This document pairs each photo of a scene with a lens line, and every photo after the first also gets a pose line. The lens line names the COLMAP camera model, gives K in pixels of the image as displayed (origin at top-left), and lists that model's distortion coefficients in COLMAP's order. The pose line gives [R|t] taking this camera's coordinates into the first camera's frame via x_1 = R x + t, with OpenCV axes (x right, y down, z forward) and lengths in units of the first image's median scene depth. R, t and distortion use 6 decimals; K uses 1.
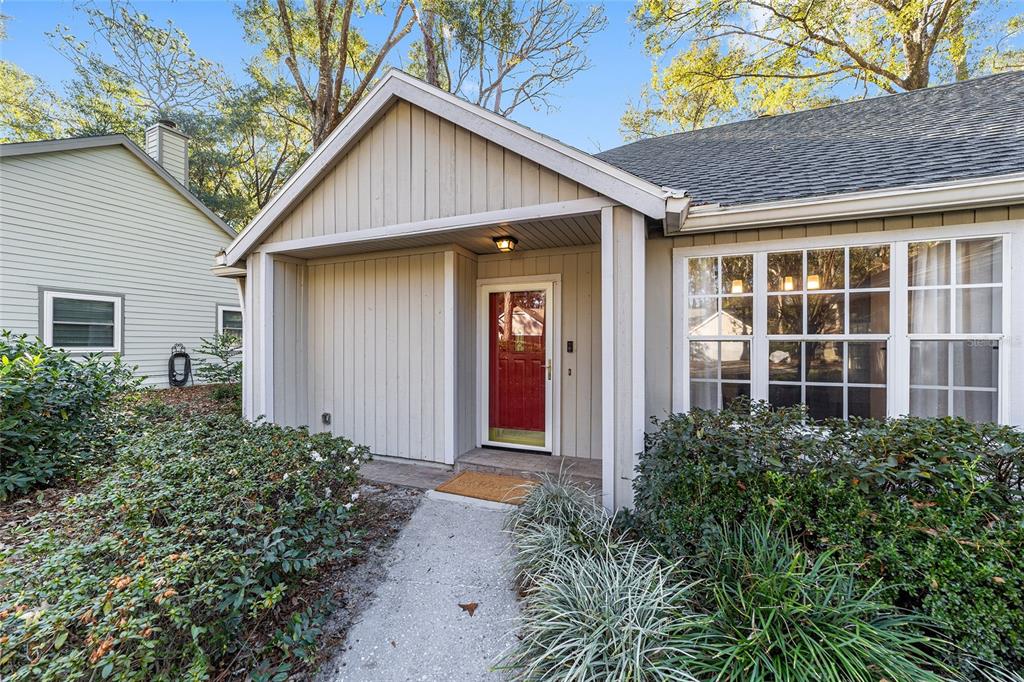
lens RADIAL K [[395.3, 0, 508.6], [0, 395.3, 343.5], [0, 0, 1]] dist [-0.017082, 0.008948]
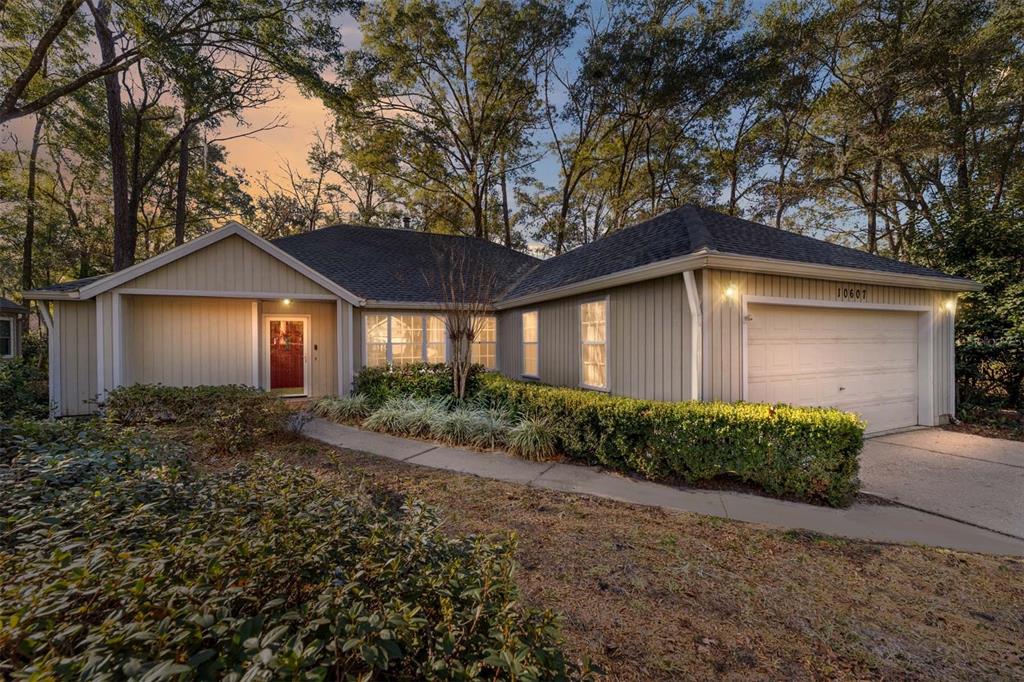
lens RADIAL K [[395.3, 0, 508.6], [0, 395.3, 343.5], [0, 0, 1]] dist [-0.017082, 0.008948]
pose [[0.711658, -0.001313, 0.702525, -0.633871], [0.005446, 0.999979, -0.003647, -0.000547], [-0.702505, 0.006421, 0.711650, -1.361056]]
